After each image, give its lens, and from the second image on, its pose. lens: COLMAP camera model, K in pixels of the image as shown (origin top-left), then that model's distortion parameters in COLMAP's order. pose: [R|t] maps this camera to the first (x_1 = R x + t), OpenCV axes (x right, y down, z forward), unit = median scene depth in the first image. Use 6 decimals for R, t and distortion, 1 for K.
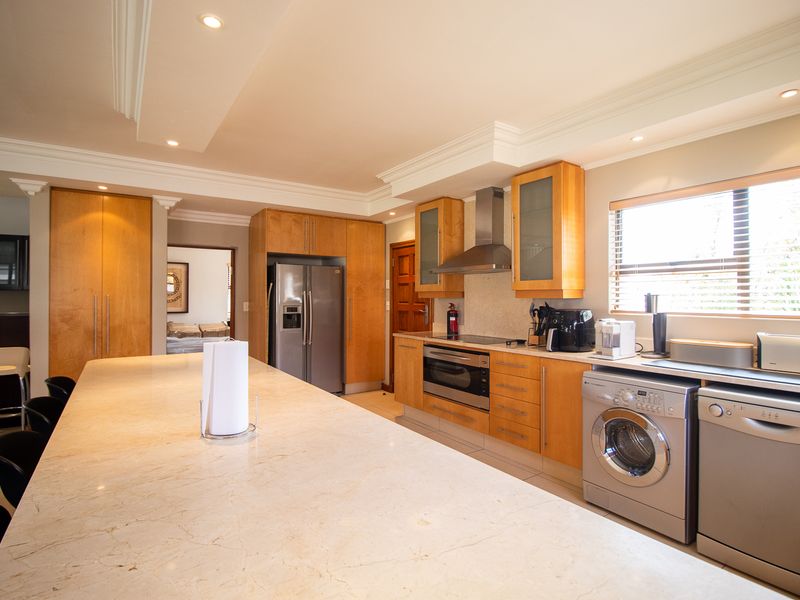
lens RADIAL K [[414.8, 0, 400.1], [0, 414.8, 297.3], [0, 0, 1]] dist [-0.005024, -0.004767]
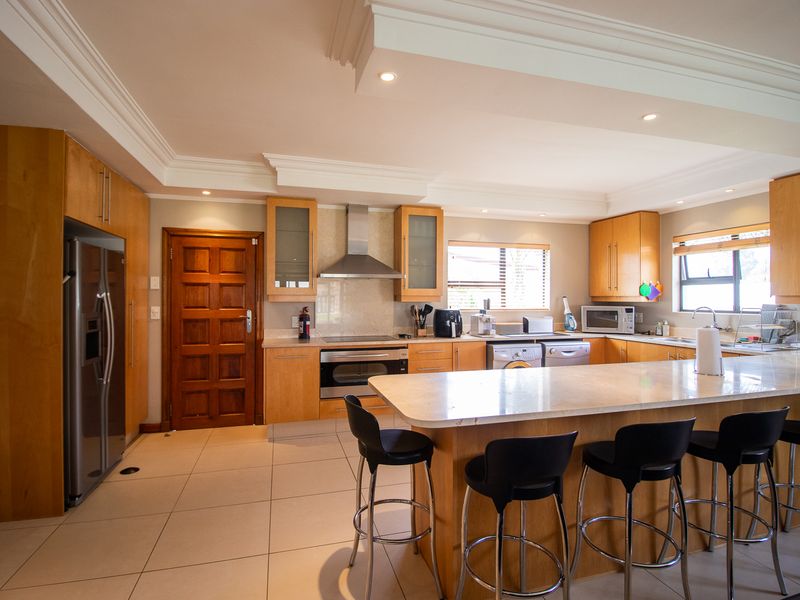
lens RADIAL K [[414.8, 0, 403.3], [0, 414.8, 297.5], [0, 0, 1]] dist [-0.005024, -0.004767]
pose [[0.308010, 0.002627, 0.951379, -0.783912], [-0.000672, 0.999997, -0.002544, -0.006359], [-0.951383, 0.000144, 0.308011, 0.507216]]
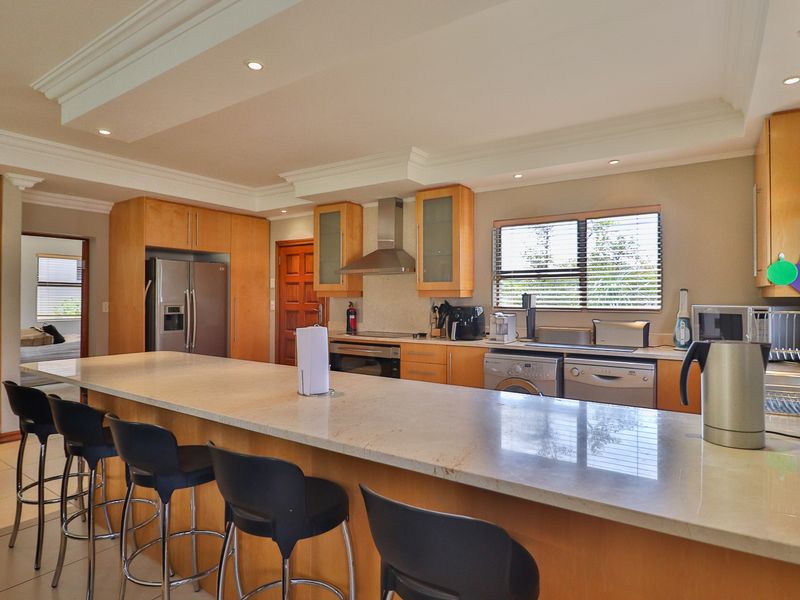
lens RADIAL K [[463.3, 0, 401.5], [0, 463.3, 296.9], [0, 0, 1]] dist [-0.001989, -0.011789]
pose [[0.928752, 0.001323, 0.370698, -0.205204], [-0.000922, 0.999999, -0.001260, 0.002743], [-0.370699, 0.000828, 0.928753, -0.151247]]
